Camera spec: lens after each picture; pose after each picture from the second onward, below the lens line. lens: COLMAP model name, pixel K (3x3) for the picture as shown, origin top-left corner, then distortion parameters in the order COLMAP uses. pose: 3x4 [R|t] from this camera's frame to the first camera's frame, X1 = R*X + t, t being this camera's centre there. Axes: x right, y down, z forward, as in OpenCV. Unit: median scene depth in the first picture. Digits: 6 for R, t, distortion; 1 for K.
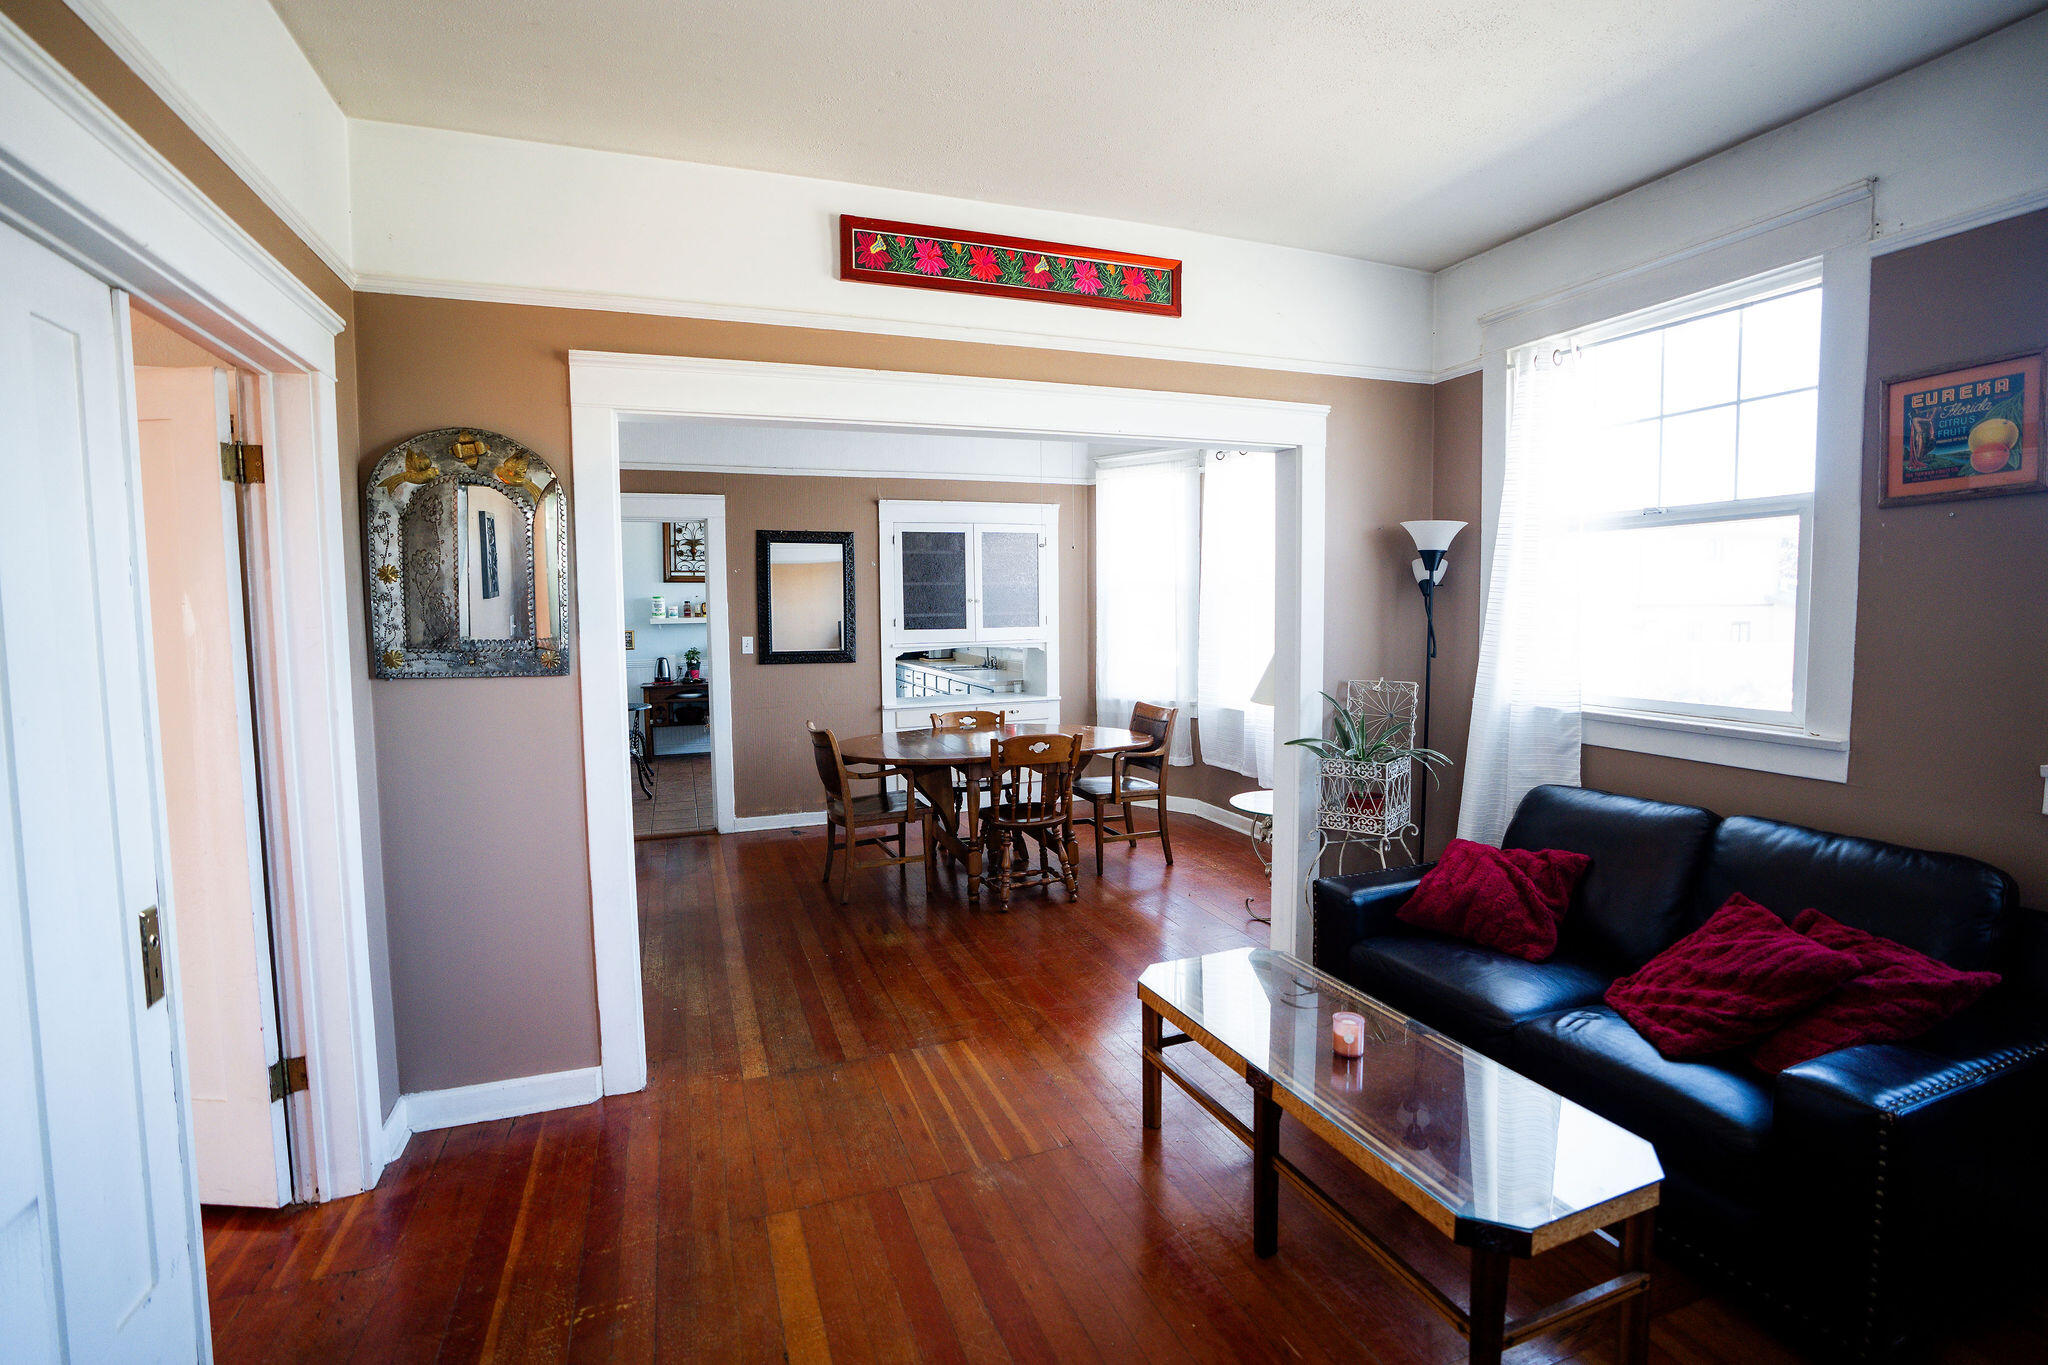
lens RADIAL K [[932.6, 0, 1027.4], [0, 932.6, 675.6], [0, 0, 1]] dist [-0.080818, 0.035520]
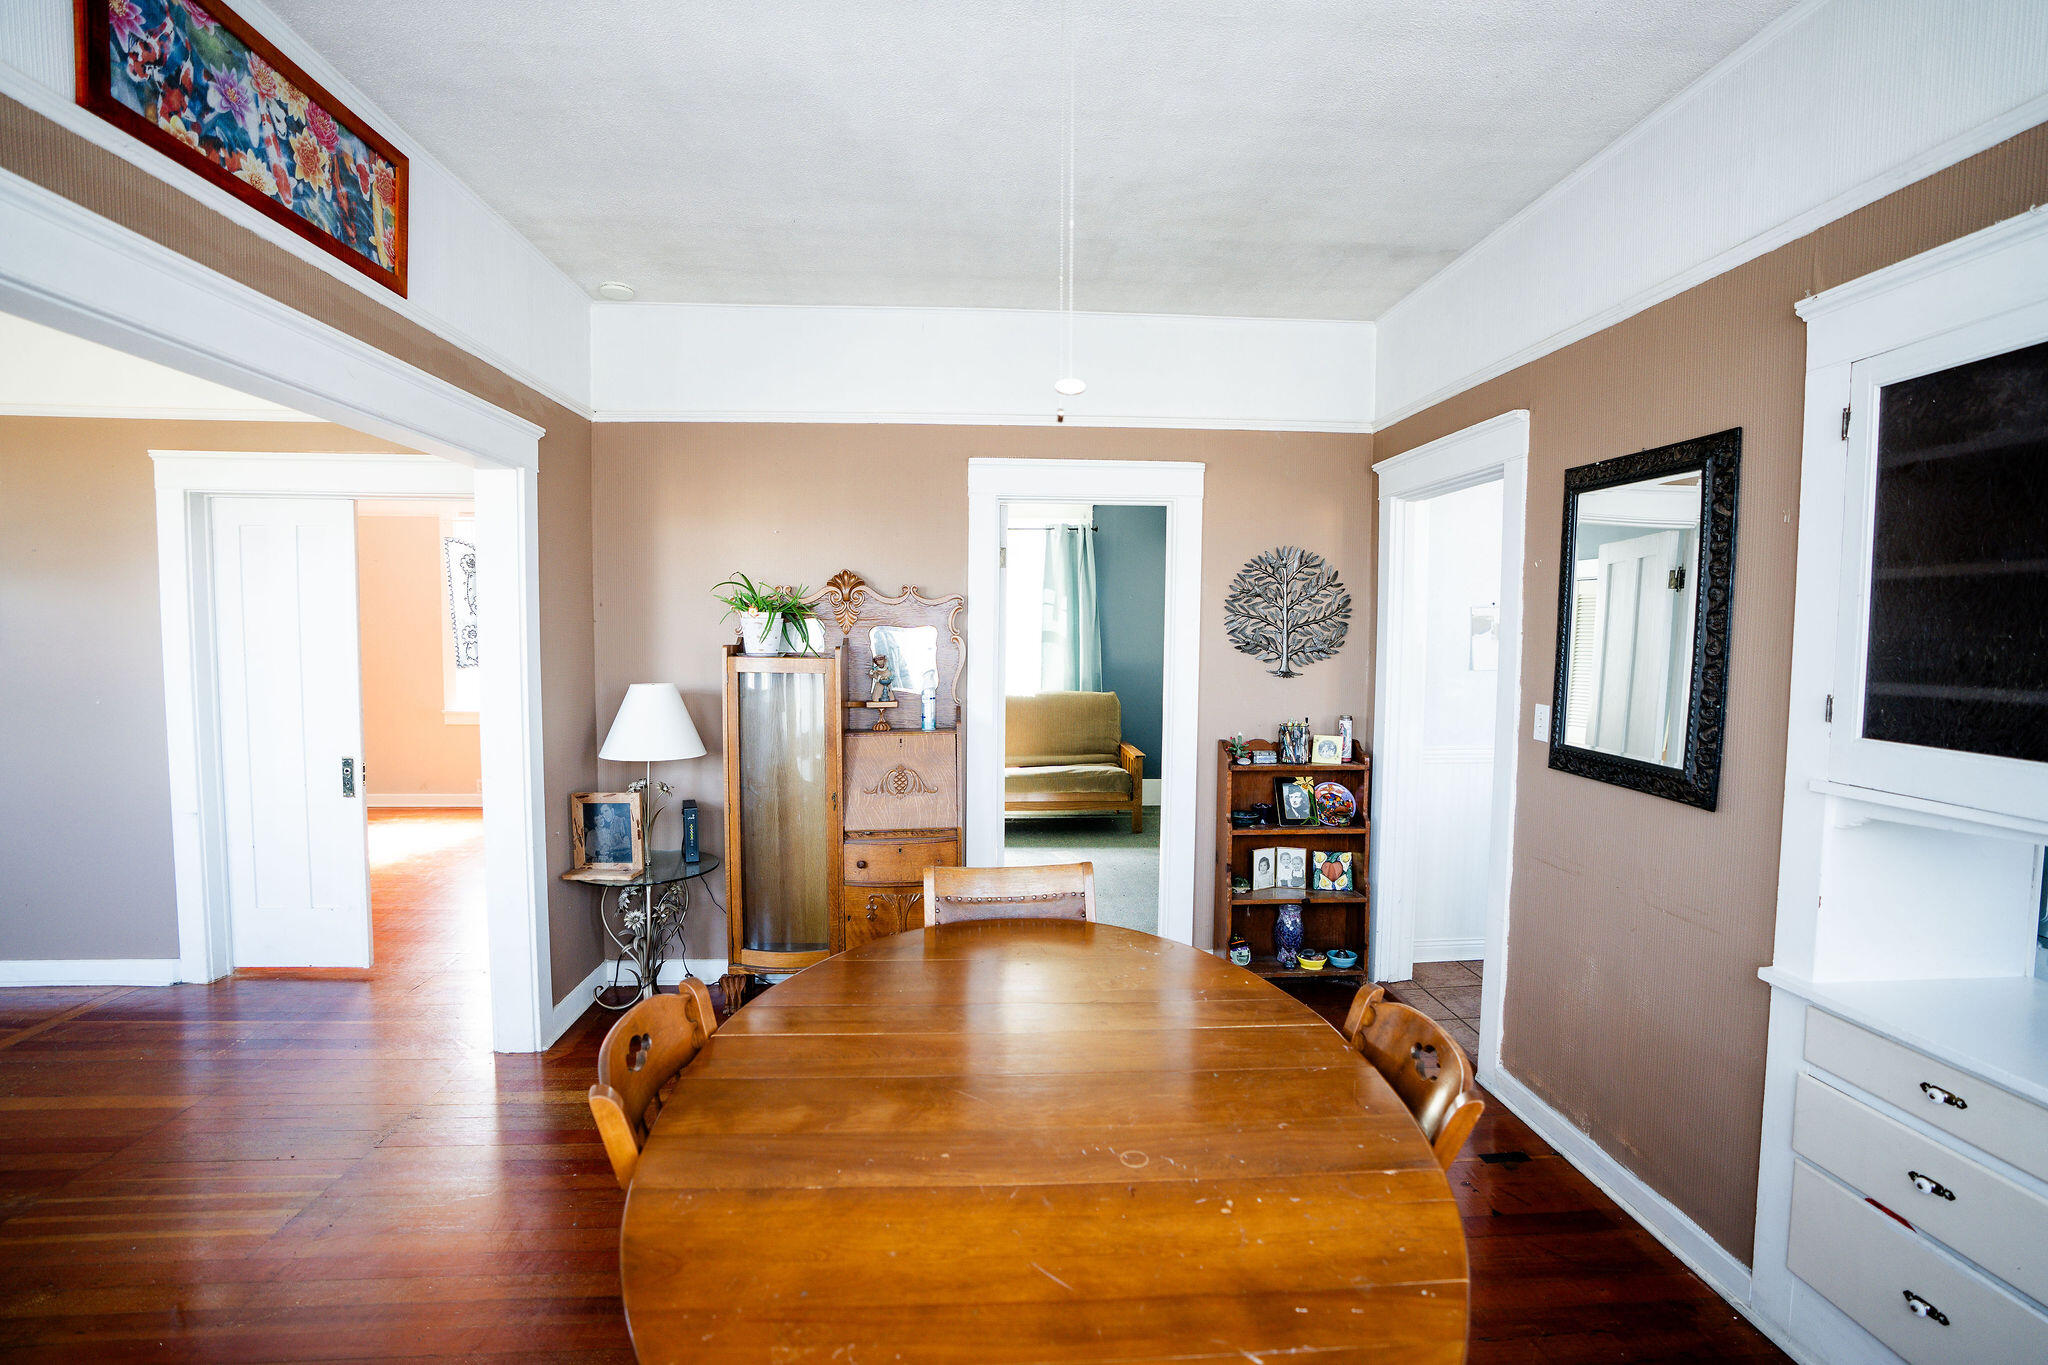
lens RADIAL K [[932.6, 0, 1027.4], [0, 932.6, 675.6], [0, 0, 1]] dist [-0.080818, 0.035520]
pose [[-0.276192, 0.059284, -0.959272, 0.373854], [-0.073023, 0.993916, 0.082449, -0.136635], [0.958324, 0.092821, -0.270183, 1.585733]]
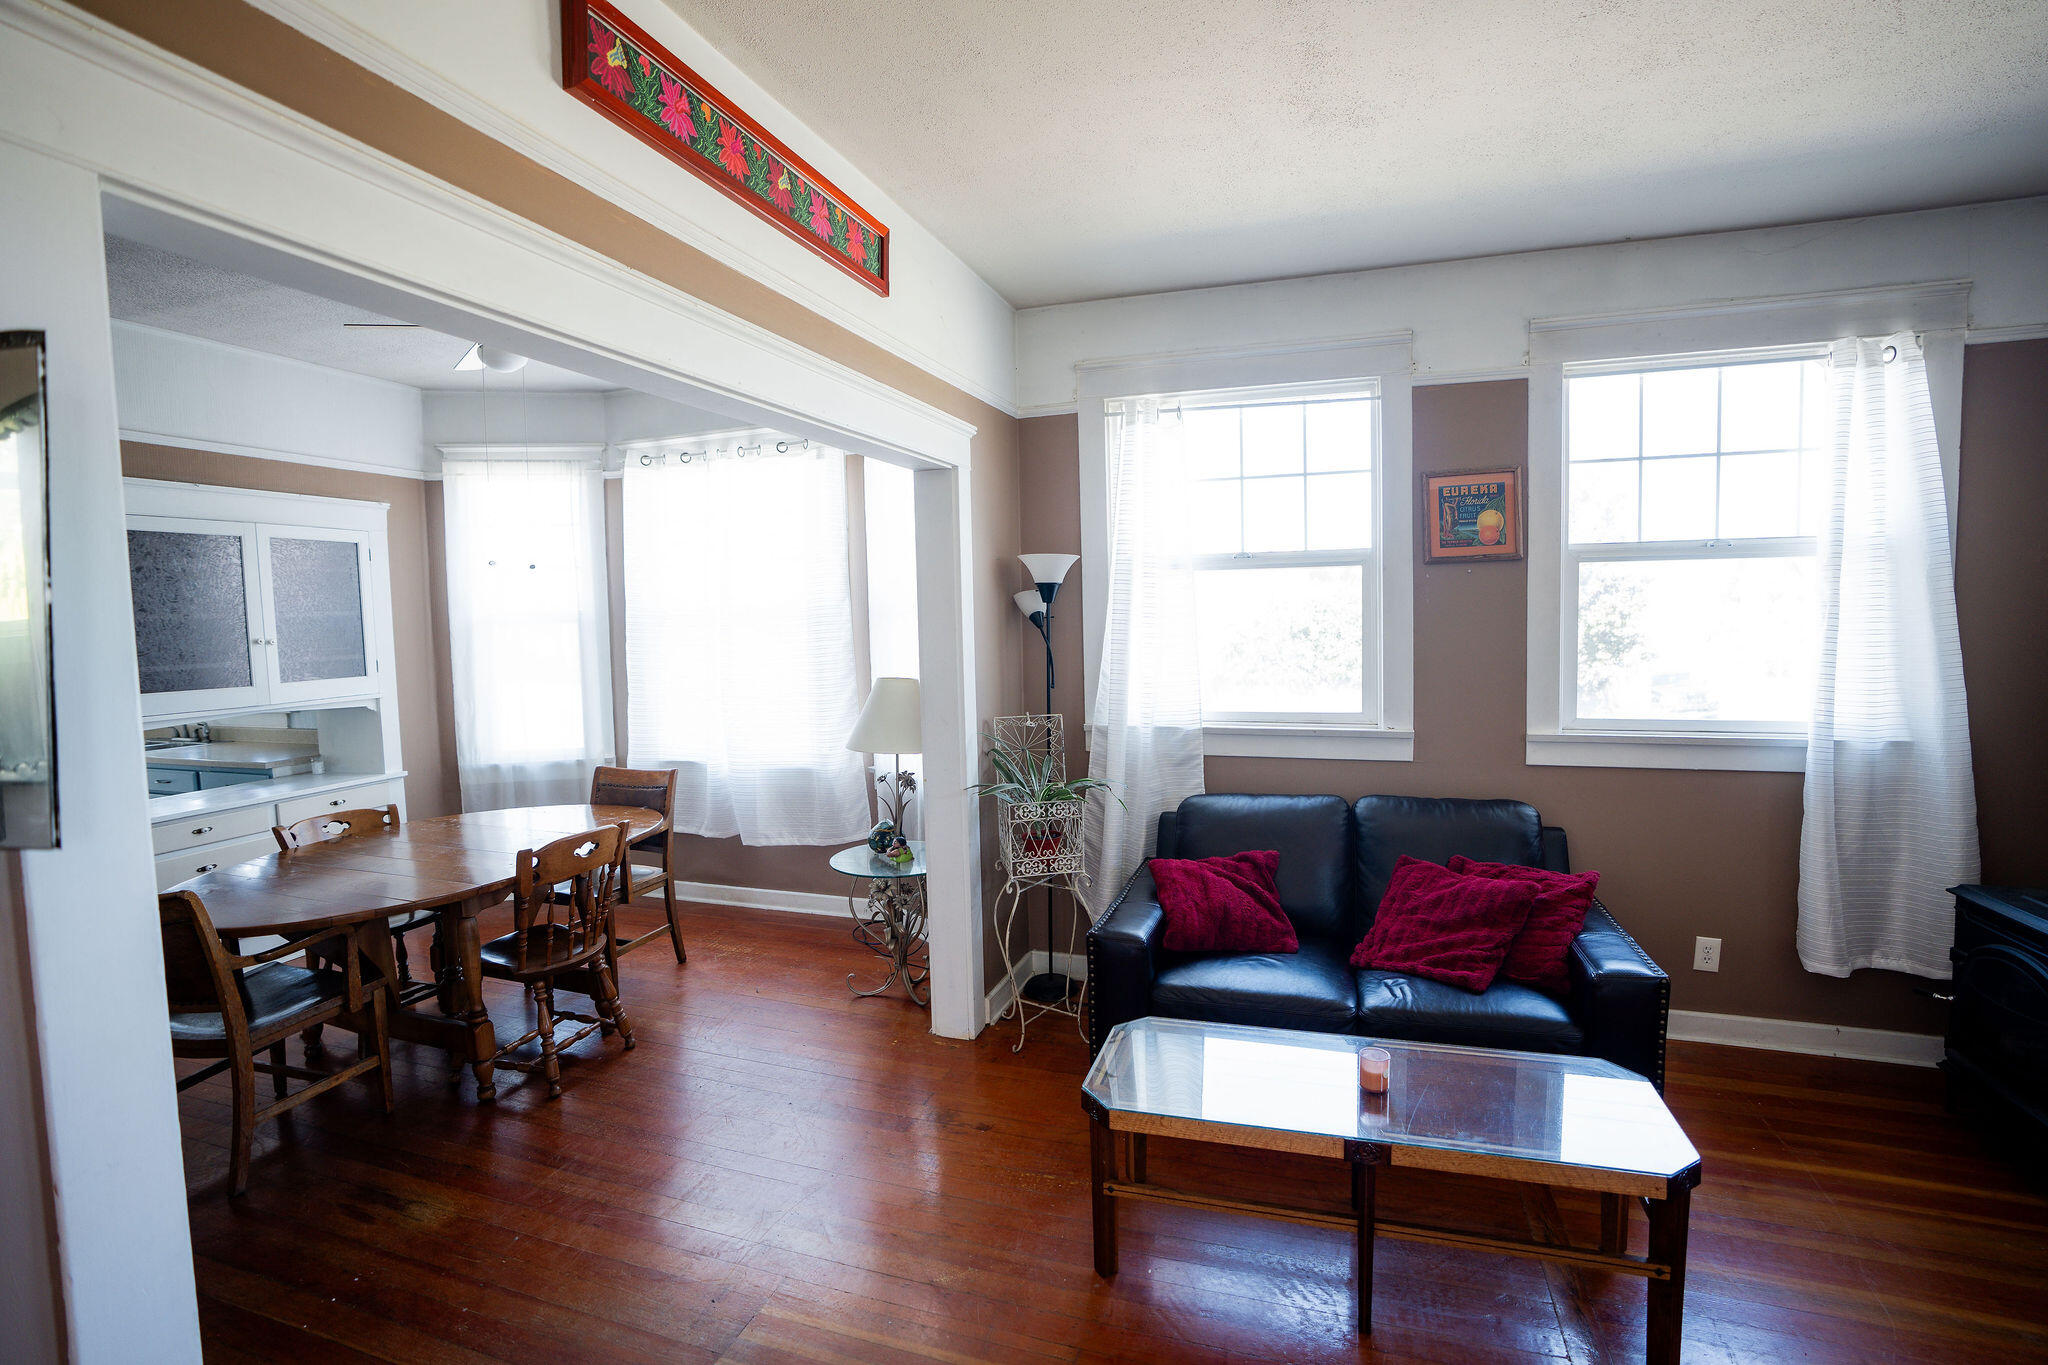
lens RADIAL K [[932.6, 0, 1027.4], [0, 932.6, 675.6], [0, 0, 1]] dist [-0.080818, 0.035520]
pose [[0.640577, -0.055232, 0.765905, -0.383196], [0.072443, 0.997308, 0.011330, -0.049403], [-0.764469, 0.048227, 0.642854, 0.373239]]
